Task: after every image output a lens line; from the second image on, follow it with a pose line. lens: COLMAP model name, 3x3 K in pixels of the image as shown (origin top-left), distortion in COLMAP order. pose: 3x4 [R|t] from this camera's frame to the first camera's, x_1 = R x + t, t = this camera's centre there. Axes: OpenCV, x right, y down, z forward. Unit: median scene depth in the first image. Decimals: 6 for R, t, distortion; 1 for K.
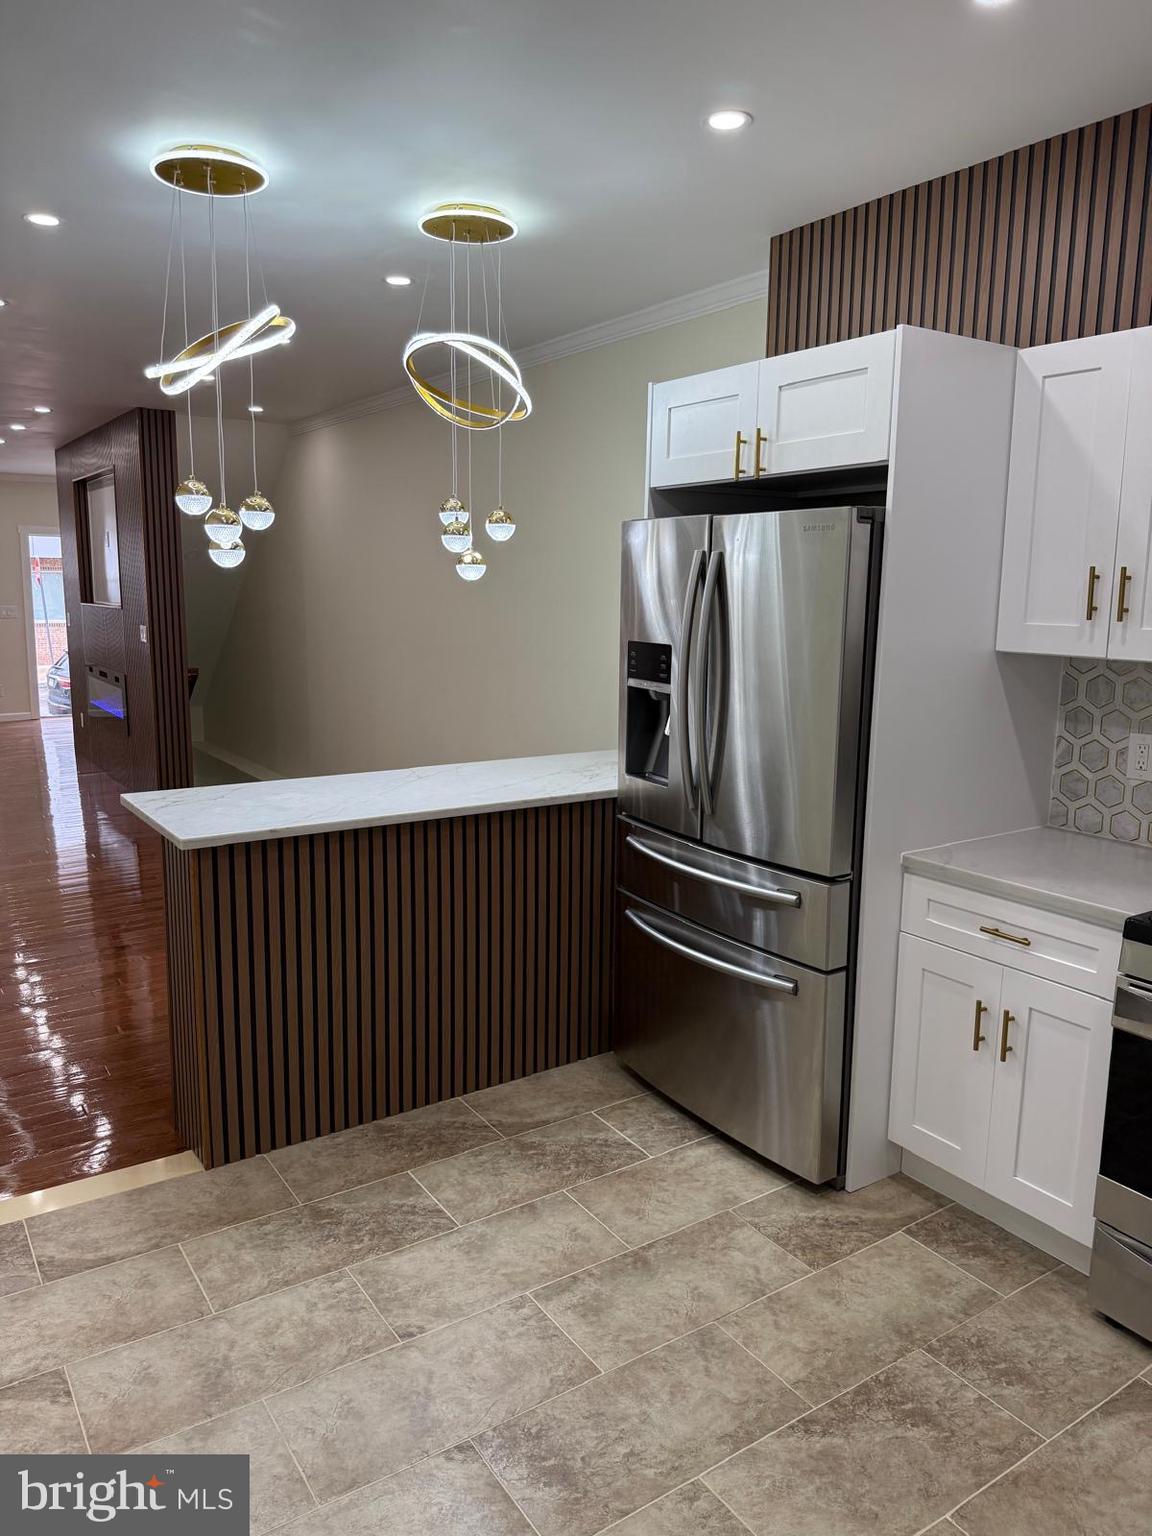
lens RADIAL K [[1075.9, 0, 563.2], [0, 1075.9, 777.0], [0, 0, 1]] dist [0.019272, -0.023864]
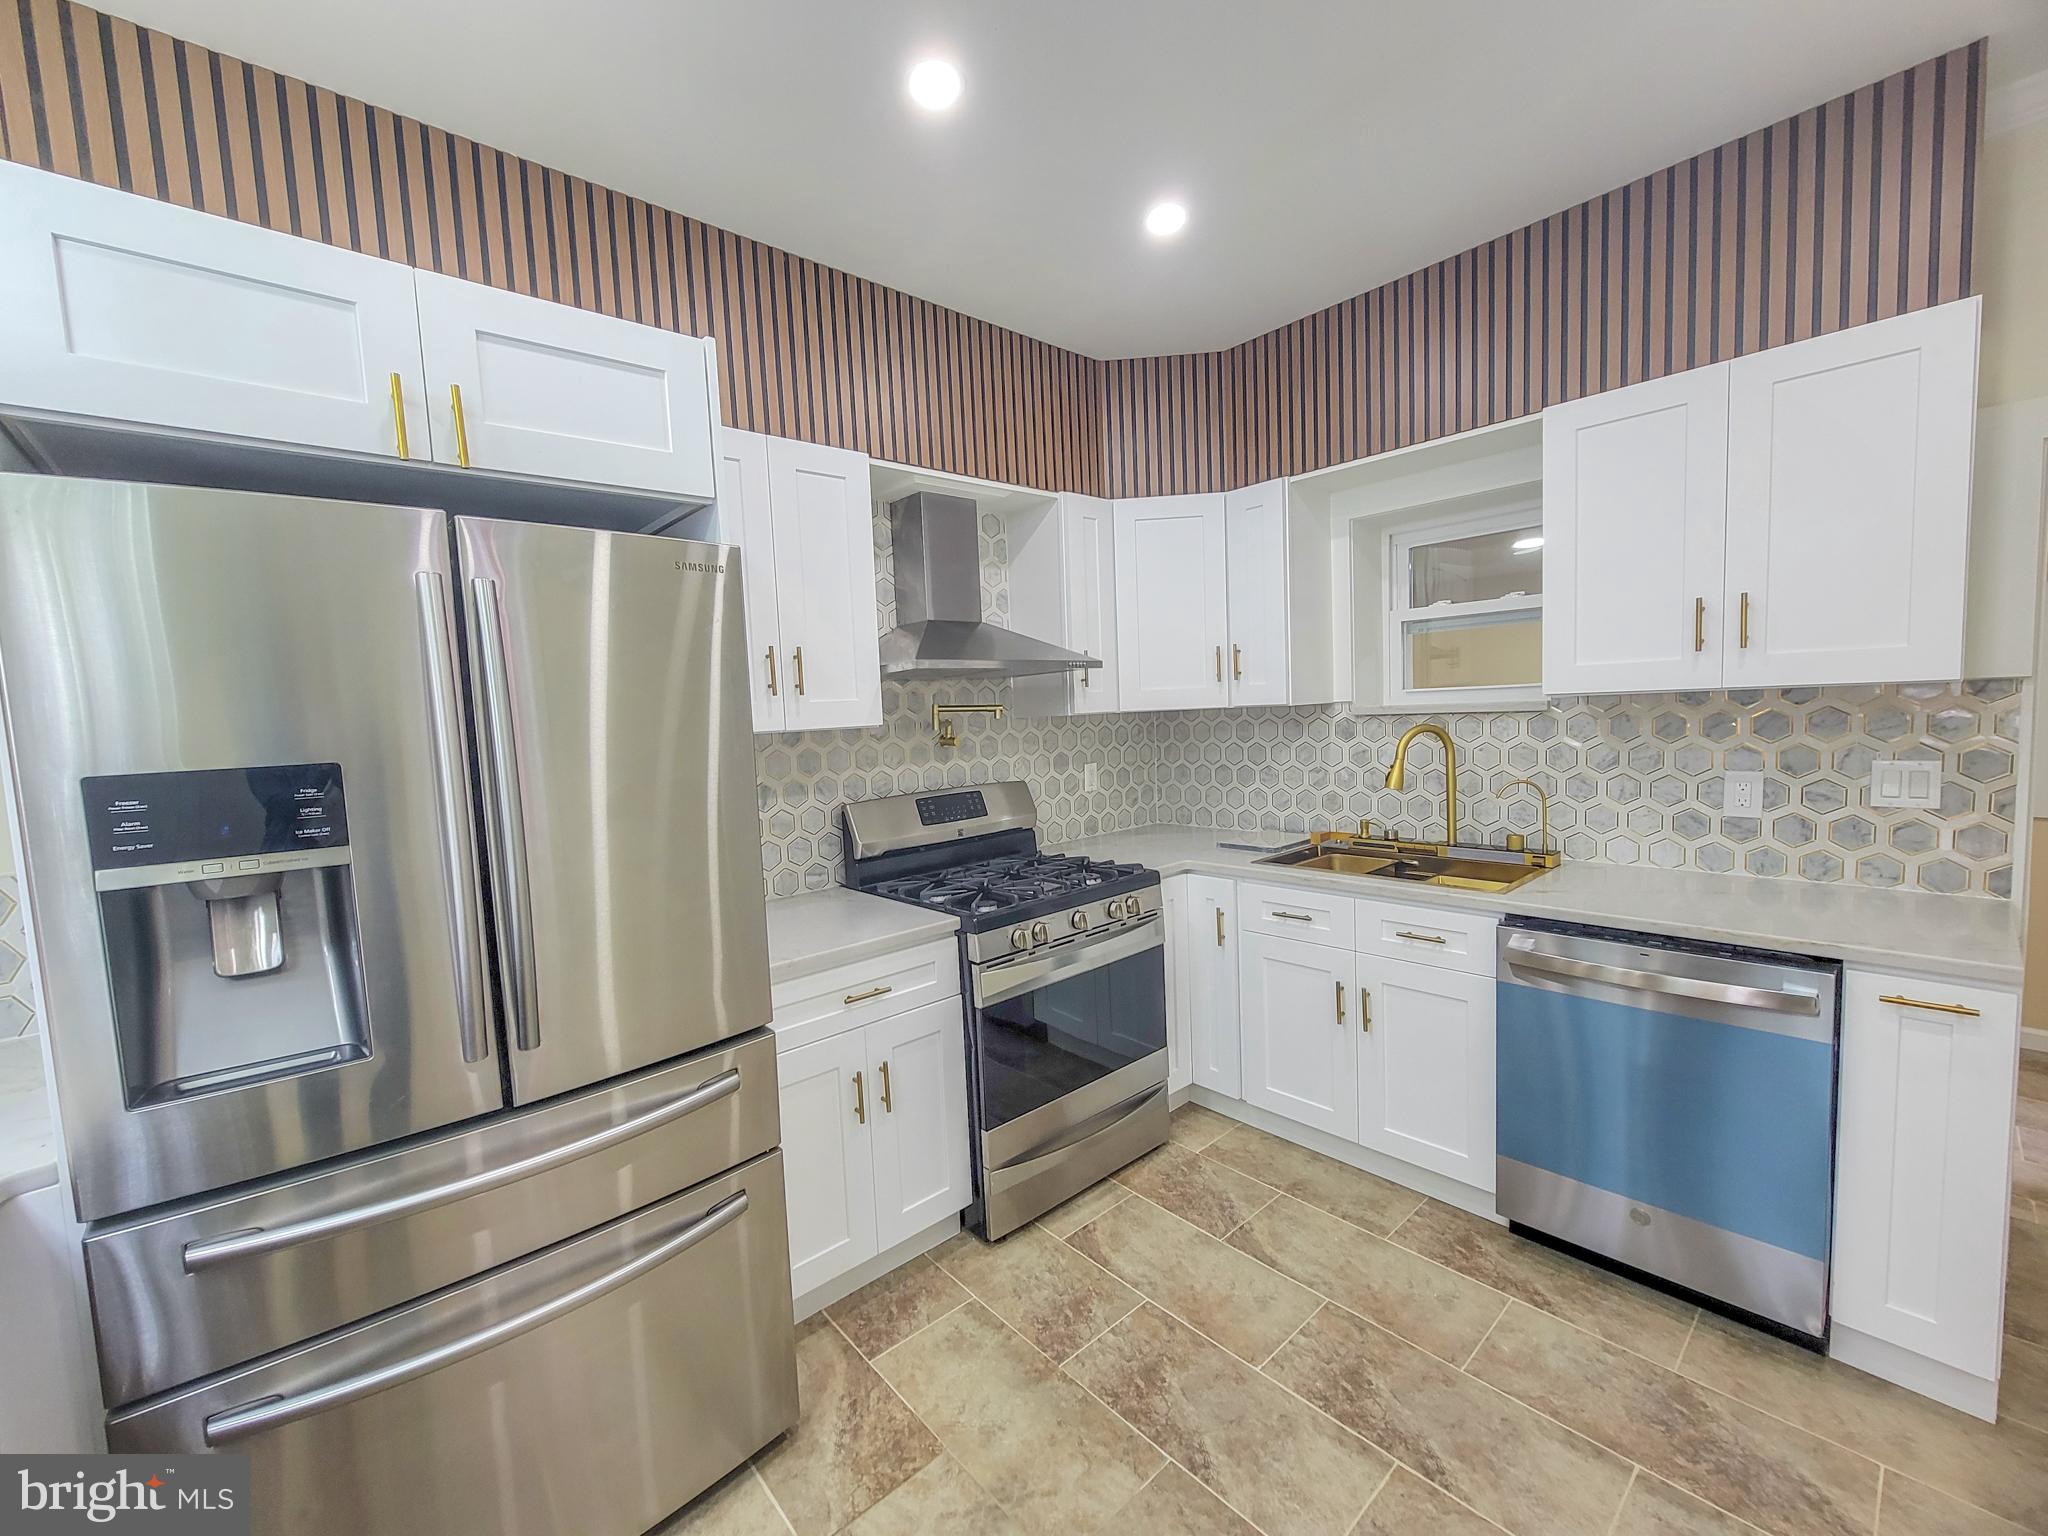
lens RADIAL K [[832.7, 0, 1009.1], [0, 832.7, 781.5], [0, 0, 1]] dist [-0.007509, 0.003326]
pose [[-0.133389, -0.089992, 0.986970, -0.360798], [0.218550, 0.968682, 0.117862, -0.110537], [-0.966666, 0.231423, -0.109544, 0.893146]]
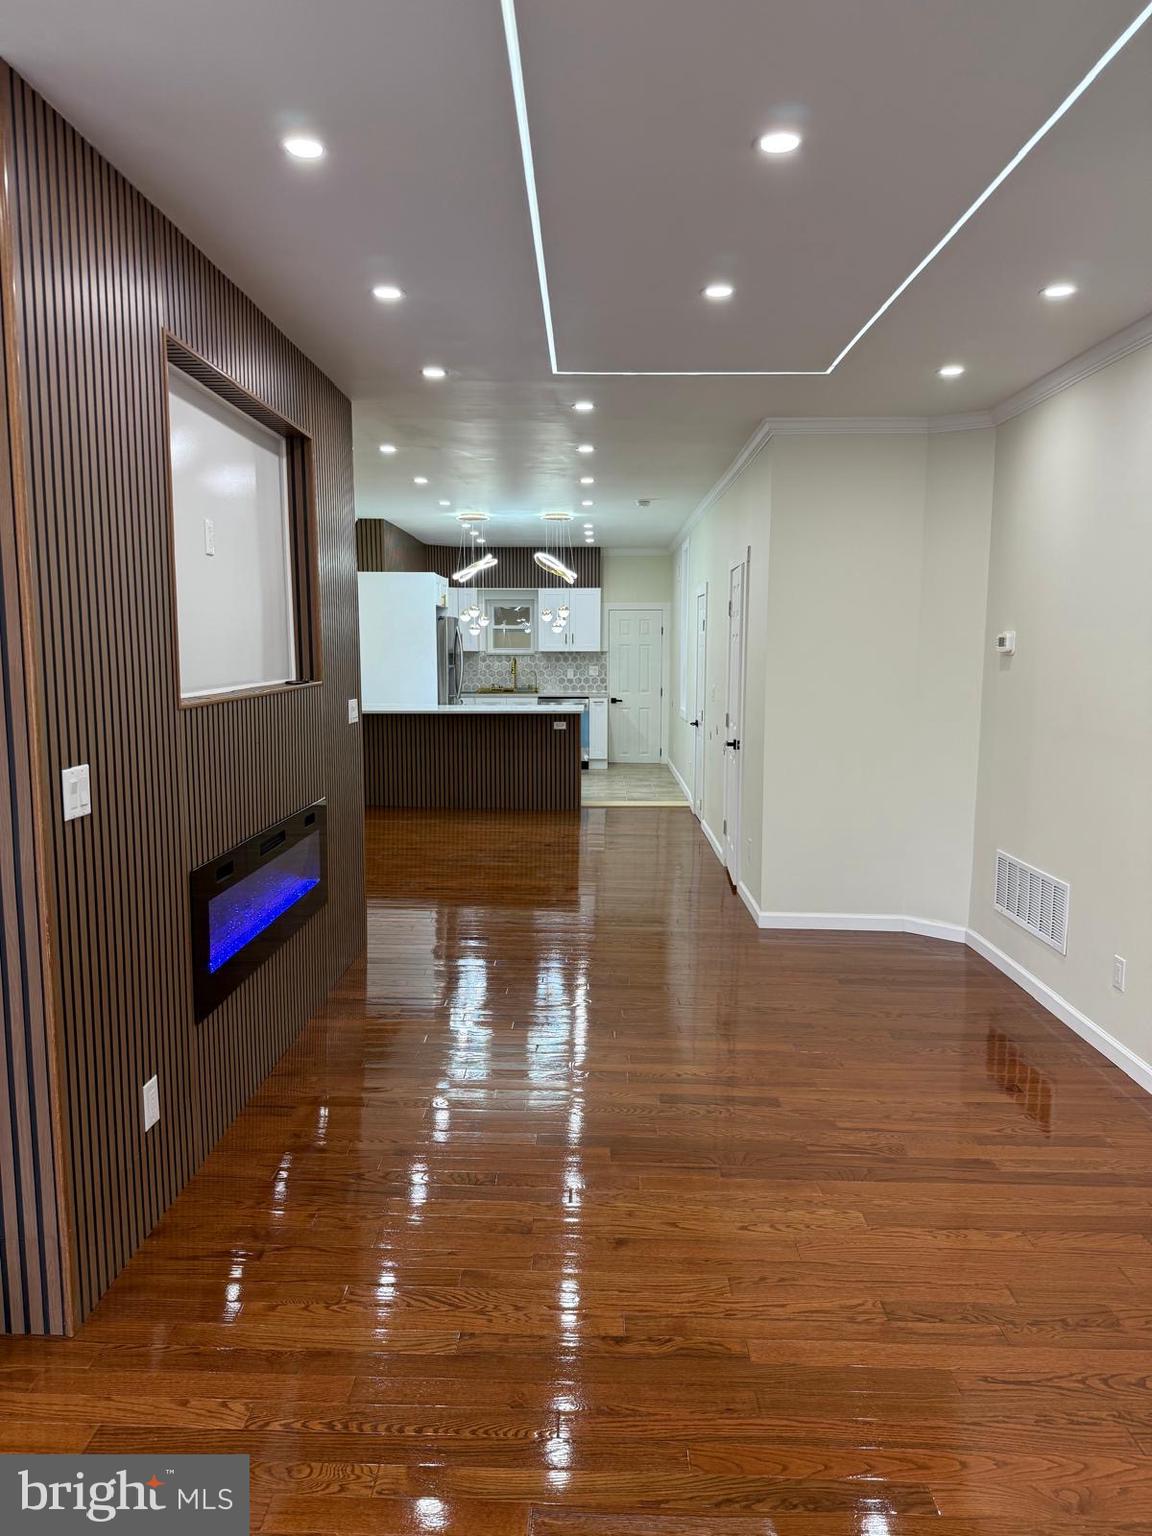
lens RADIAL K [[1075.9, 0, 568.3], [0, 1075.9, 776.4], [0, 0, 1]] dist [0.019272, -0.023864]
pose [[-0.820587, -0.081577, 0.565669, -2.626786], [0.092429, 0.957789, 0.272208, -0.784017], [-0.563997, 0.275655, -0.778409, 4.307951]]
